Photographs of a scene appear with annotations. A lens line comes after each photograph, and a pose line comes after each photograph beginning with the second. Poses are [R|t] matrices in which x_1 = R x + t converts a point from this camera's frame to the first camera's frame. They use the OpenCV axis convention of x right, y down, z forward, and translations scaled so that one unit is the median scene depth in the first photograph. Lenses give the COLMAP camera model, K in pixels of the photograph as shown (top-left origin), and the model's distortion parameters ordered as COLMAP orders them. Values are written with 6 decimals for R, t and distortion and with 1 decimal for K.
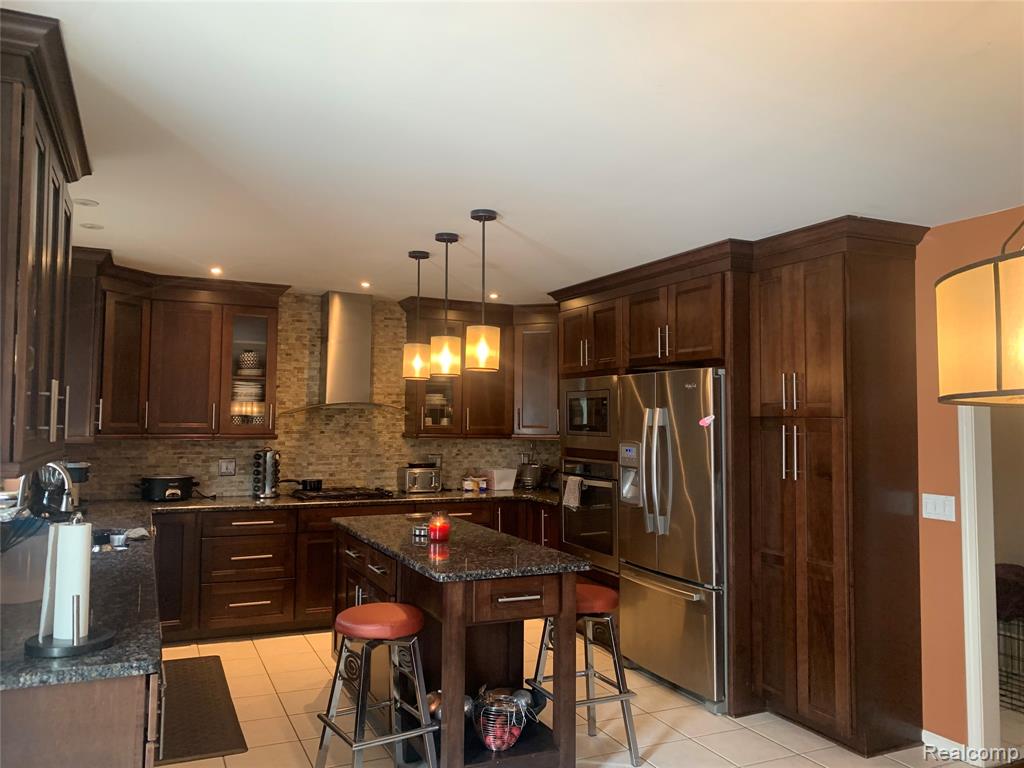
lens RADIAL K [[763.5, 0, 494.1], [0, 763.5, 382.9], [0, 0, 1]] dist [-0.000605, -0.000926]
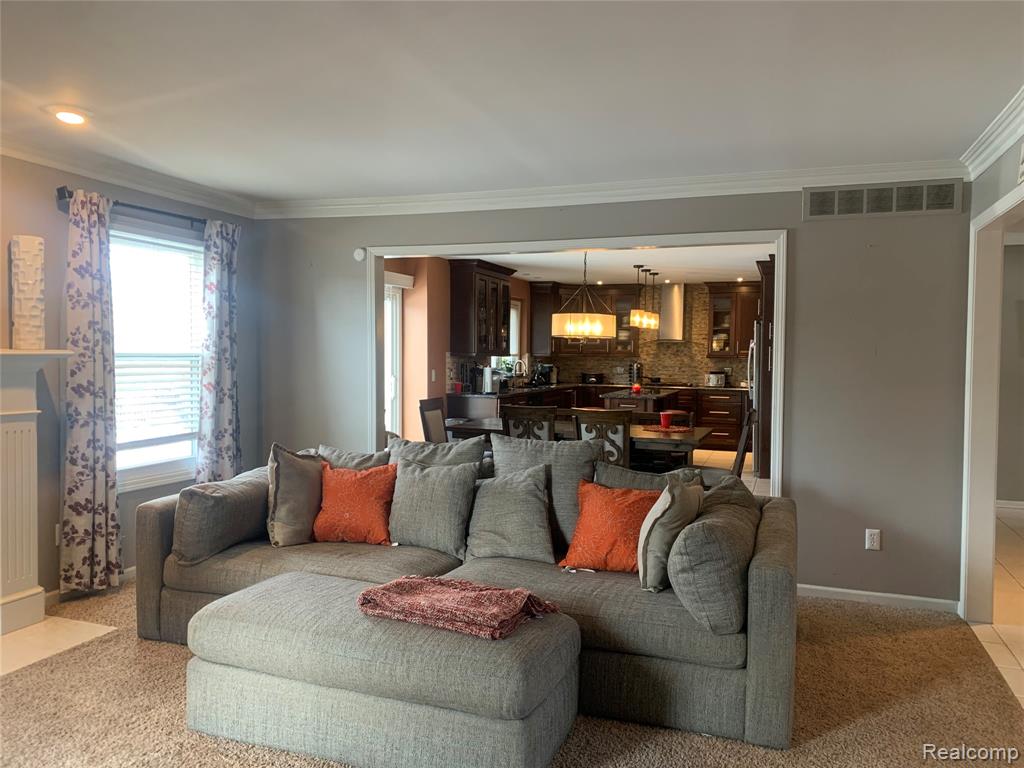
lens RADIAL K [[763.5, 0, 494.1], [0, 763.5, 382.9], [0, 0, 1]] dist [-0.000605, -0.000926]
pose [[0.700068, 0.026020, -0.713602, 0.937189], [0.030964, 0.997290, 0.066740, -0.007987], [0.713404, -0.068818, 0.697365, -0.747482]]
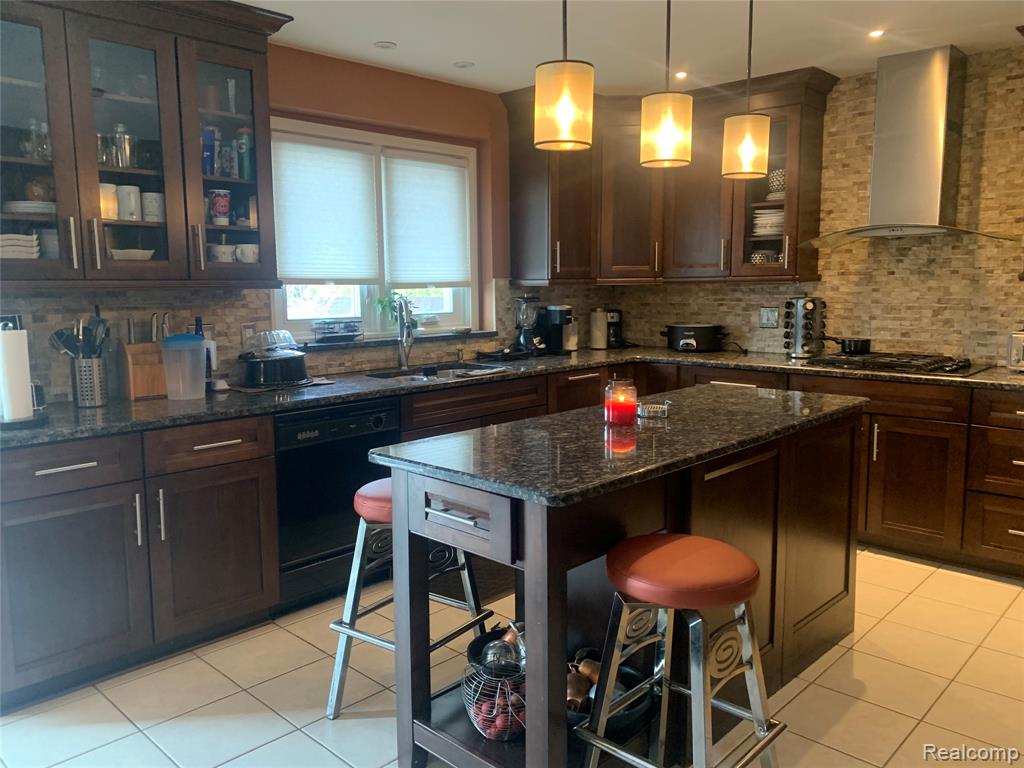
lens RADIAL K [[777.0, 0, 506.3], [0, 777.0, 381.5], [0, 0, 1]] dist [-0.000326, 0.000892]
pose [[0.368637, 0.104943, -0.923631, 0.330058], [0.059259, 0.988933, 0.136014, 0.048437], [0.927682, -0.104873, 0.358339, 0.437476]]
